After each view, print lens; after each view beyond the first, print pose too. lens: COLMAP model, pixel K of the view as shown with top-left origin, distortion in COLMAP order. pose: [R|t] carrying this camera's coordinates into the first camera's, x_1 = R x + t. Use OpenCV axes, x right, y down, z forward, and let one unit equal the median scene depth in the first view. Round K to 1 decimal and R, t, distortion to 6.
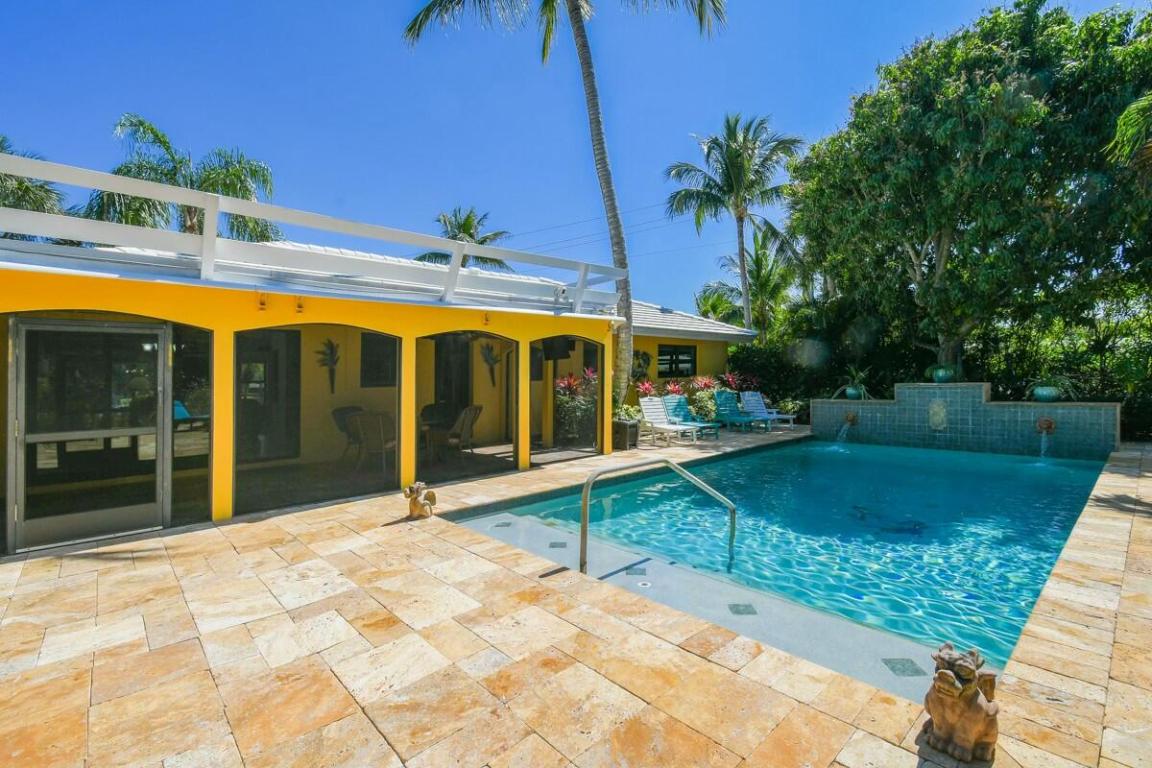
lens RADIAL K [[504.4, 0, 576.0], [0, 504.4, 384.0], [0, 0, 1]] dist [-0.002457, -0.000365]
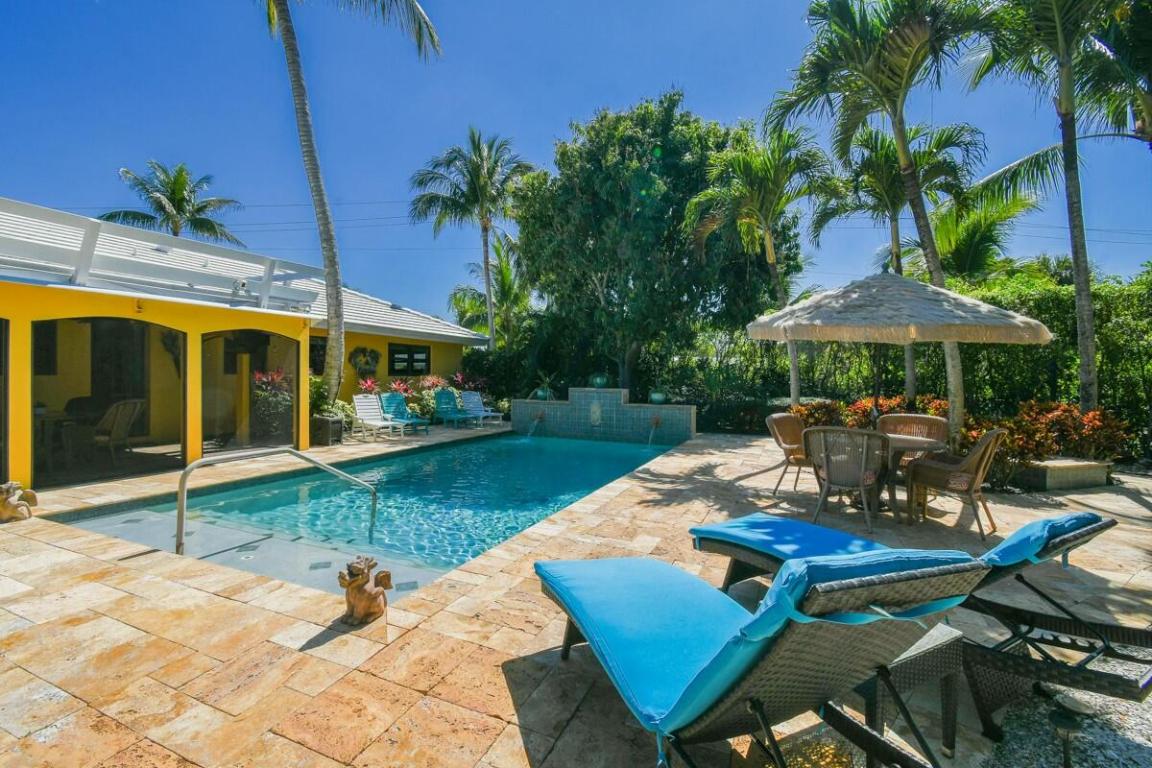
lens RADIAL K [[510.3, 0, 580.0], [0, 510.3, 397.5], [0, 0, 1]] dist [-0.001582, -0.000673]
pose [[0.914525, 0.019694, 0.404049, 0.151694], [-0.032186, 0.999190, 0.024147, -0.008179], [-0.403246, -0.035088, 0.914418, -0.150950]]
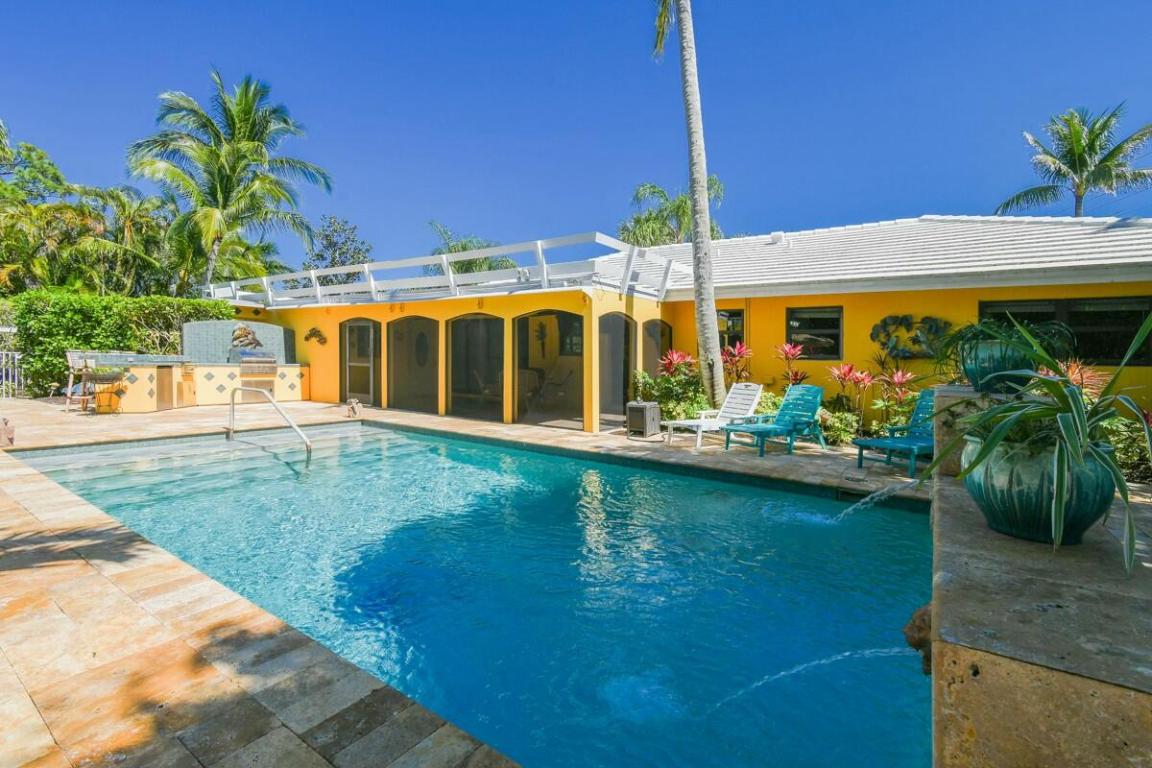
lens RADIAL K [[510.3, 0, 580.0], [0, 510.3, 397.5], [0, 0, 1]] dist [-0.001582, -0.000673]
pose [[0.237259, 0.102446, -0.966029, 0.978733], [-0.039791, 0.994614, 0.095704, -0.016331], [0.970631, 0.015733, 0.240058, 0.744276]]
